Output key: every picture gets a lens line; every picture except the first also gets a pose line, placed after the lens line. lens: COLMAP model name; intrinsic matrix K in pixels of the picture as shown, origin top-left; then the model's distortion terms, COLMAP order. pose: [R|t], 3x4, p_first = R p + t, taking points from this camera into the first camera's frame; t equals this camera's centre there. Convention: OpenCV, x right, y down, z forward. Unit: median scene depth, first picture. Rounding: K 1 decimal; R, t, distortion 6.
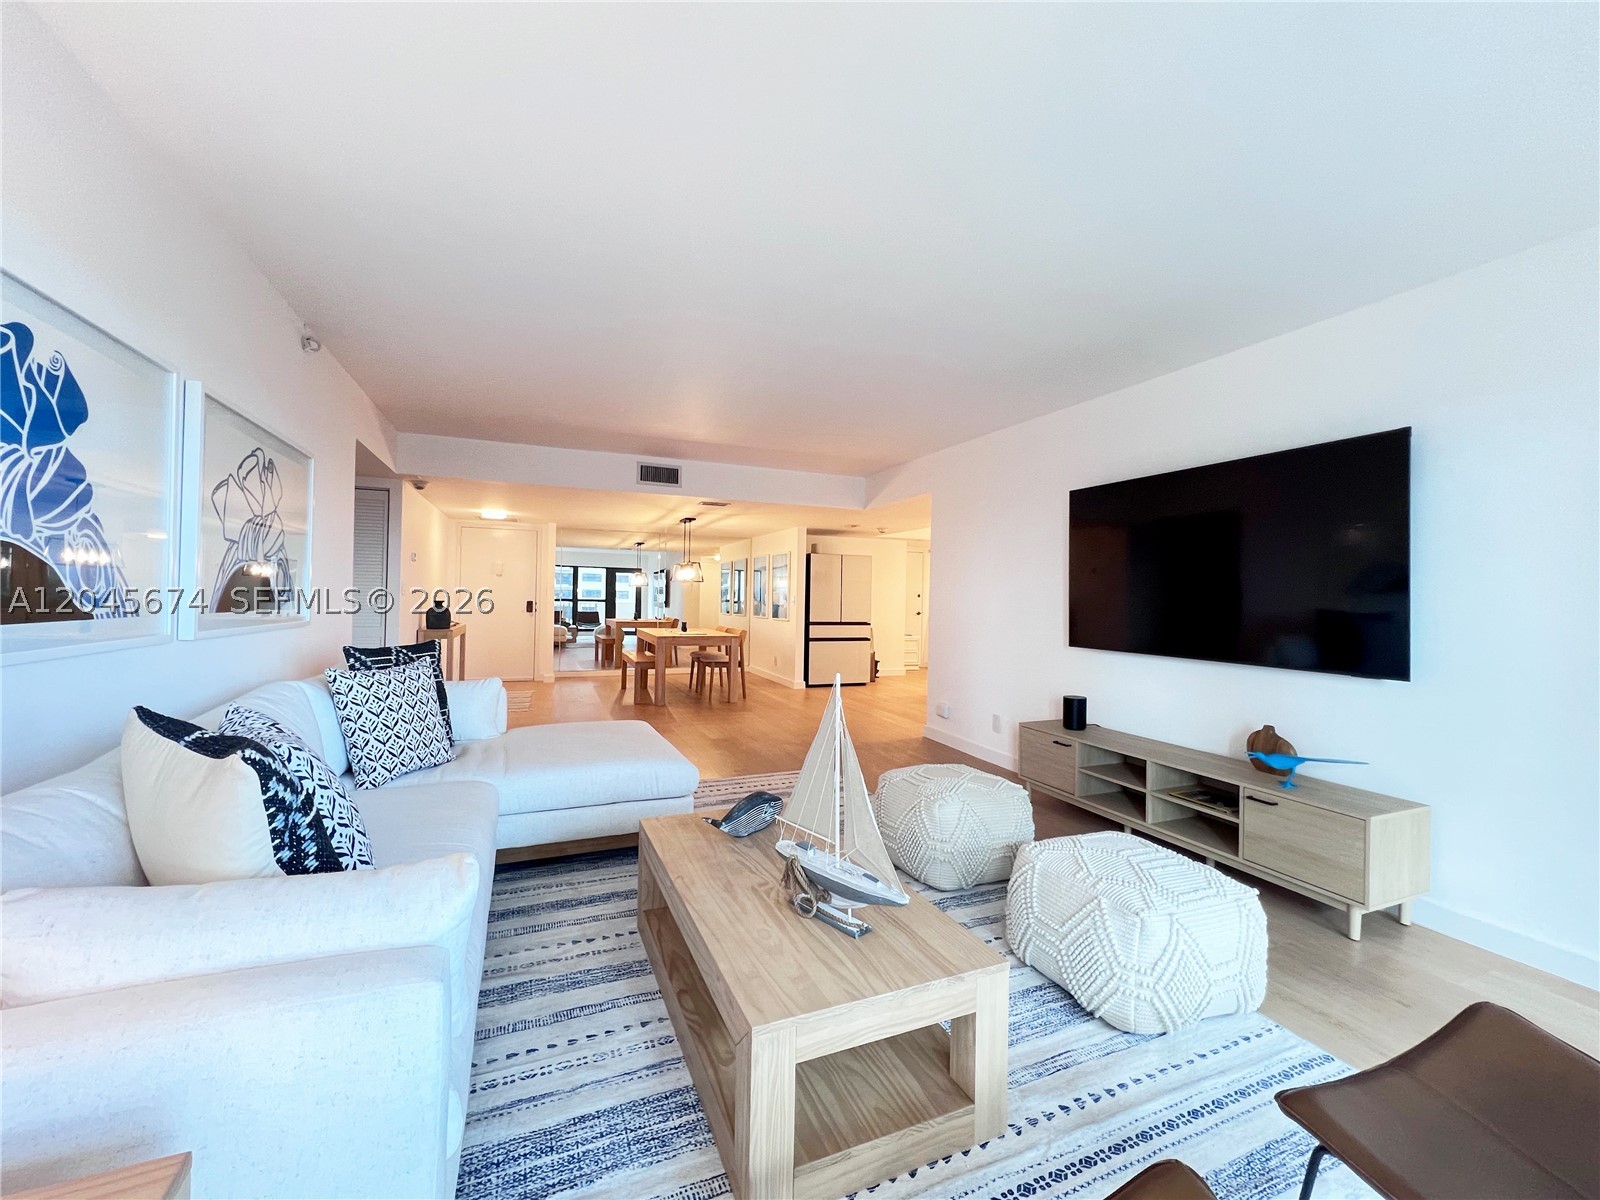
lens RADIAL K [[646.5, 0, 796.7], [0, 646.5, 595.2], [0, 0, 1]] dist [-0.003552, 0.001839]
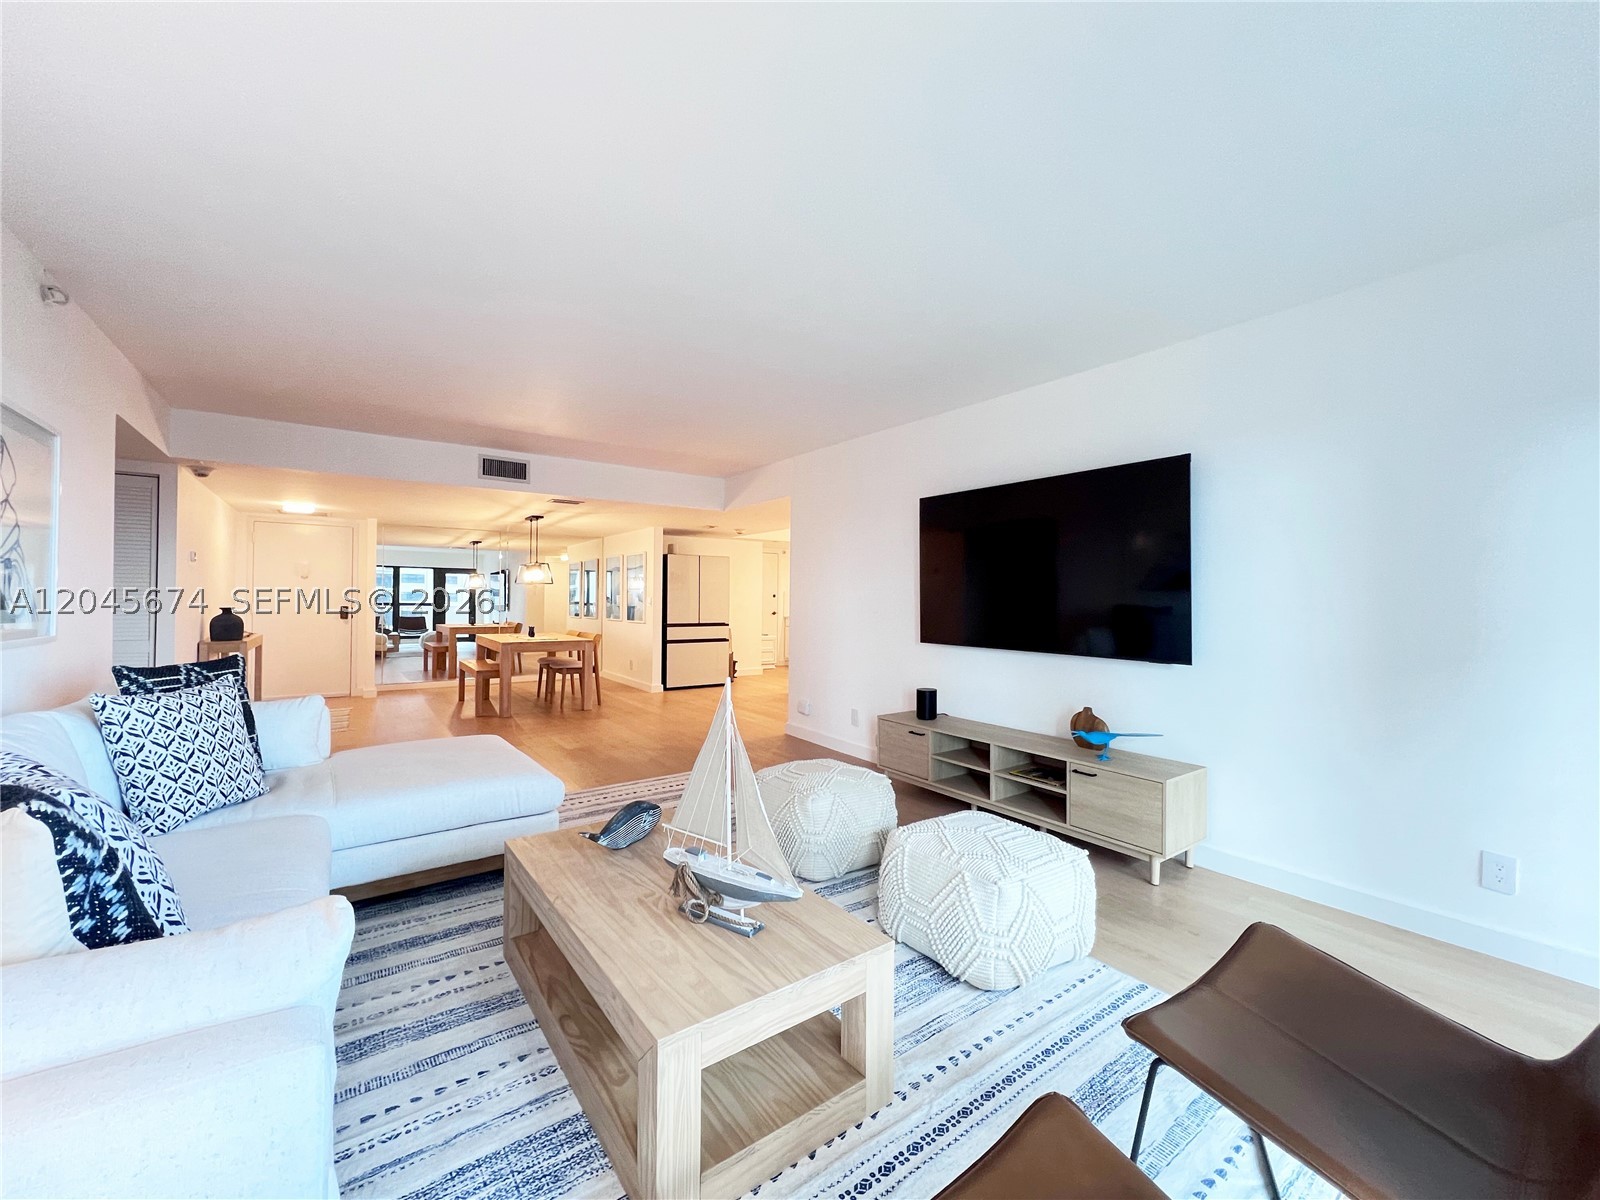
lens RADIAL K [[646.5, 0, 796.7], [0, 646.5, 595.2], [0, 0, 1]] dist [-0.003552, 0.001839]
pose [[0.973695, -0.009261, 0.227667, -0.046123], [0.009226, 0.999957, 0.001217, -0.005825], [-0.227668, 0.000915, 0.973738, -0.005609]]
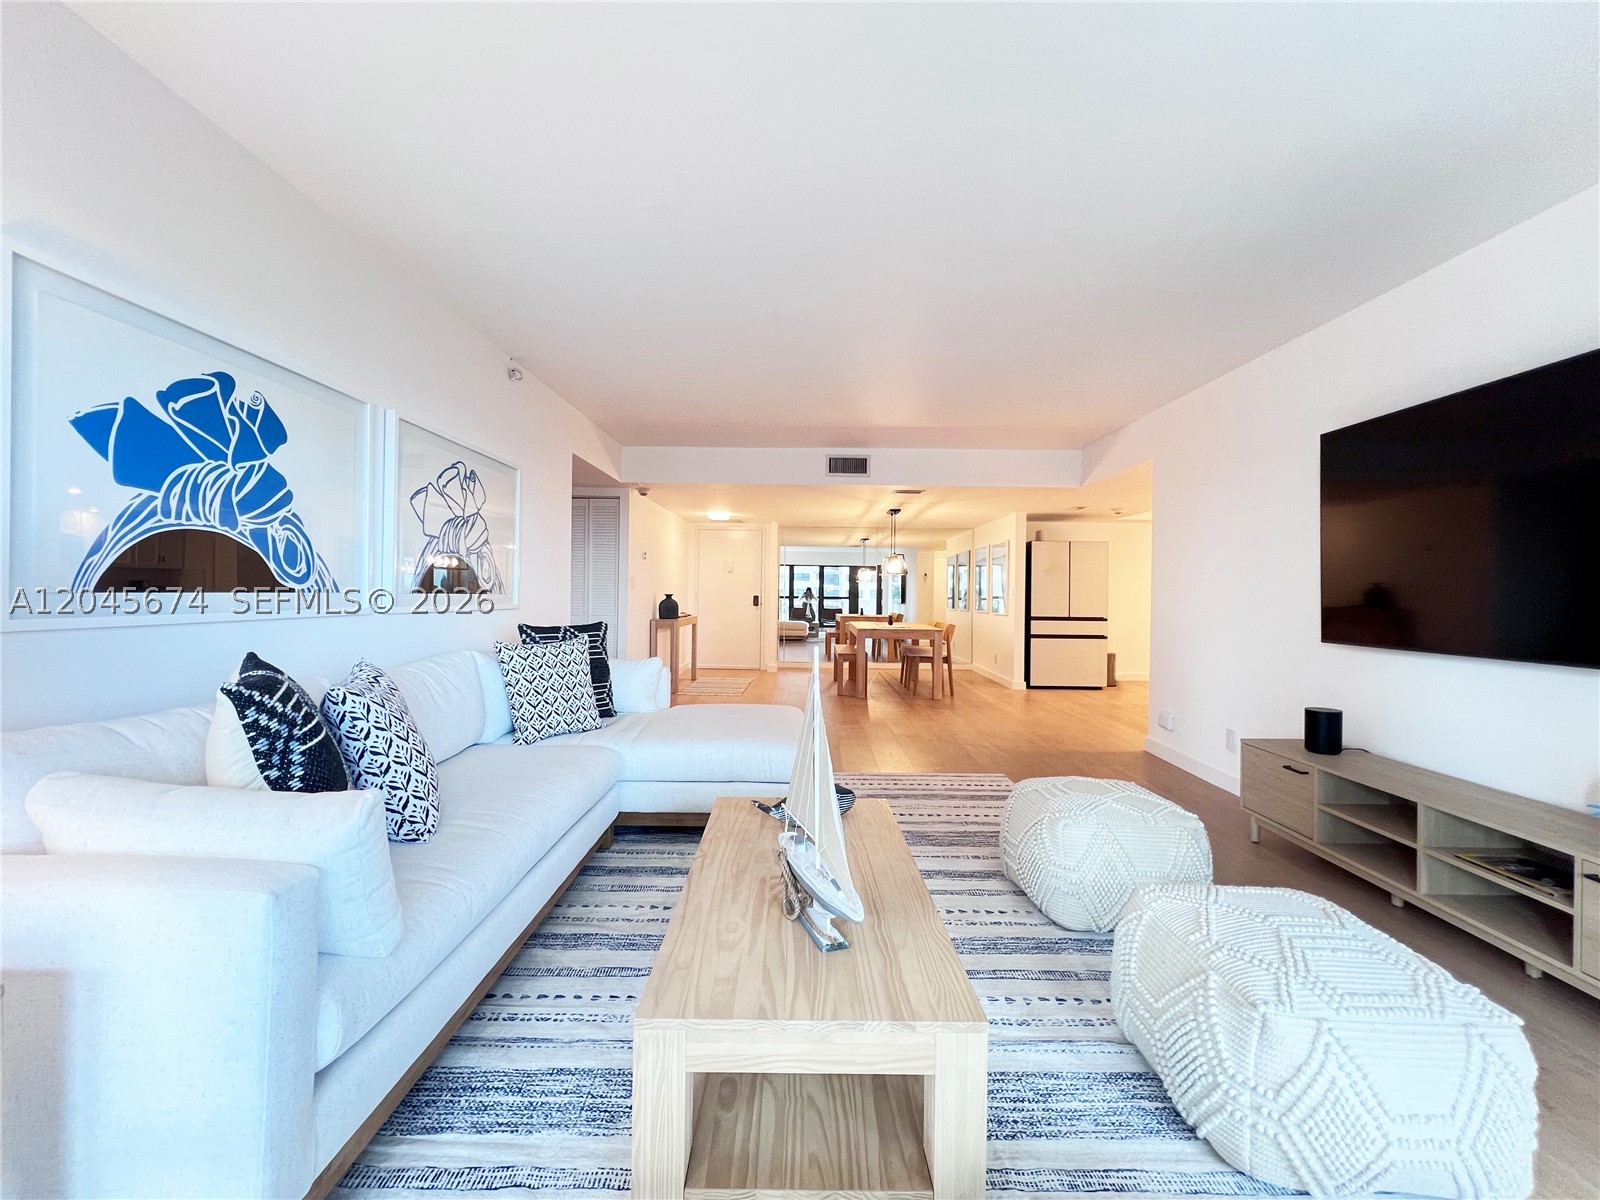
lens RADIAL K [[646.5, 0, 796.7], [0, 646.5, 595.2], [0, 0, 1]] dist [-0.003552, 0.001839]
pose [[0.920525, -0.007070, -0.390619, 0.290227], [0.007287, 0.999973, -0.000927, 0.039732], [0.390615, -0.001993, 0.920552, 0.140170]]
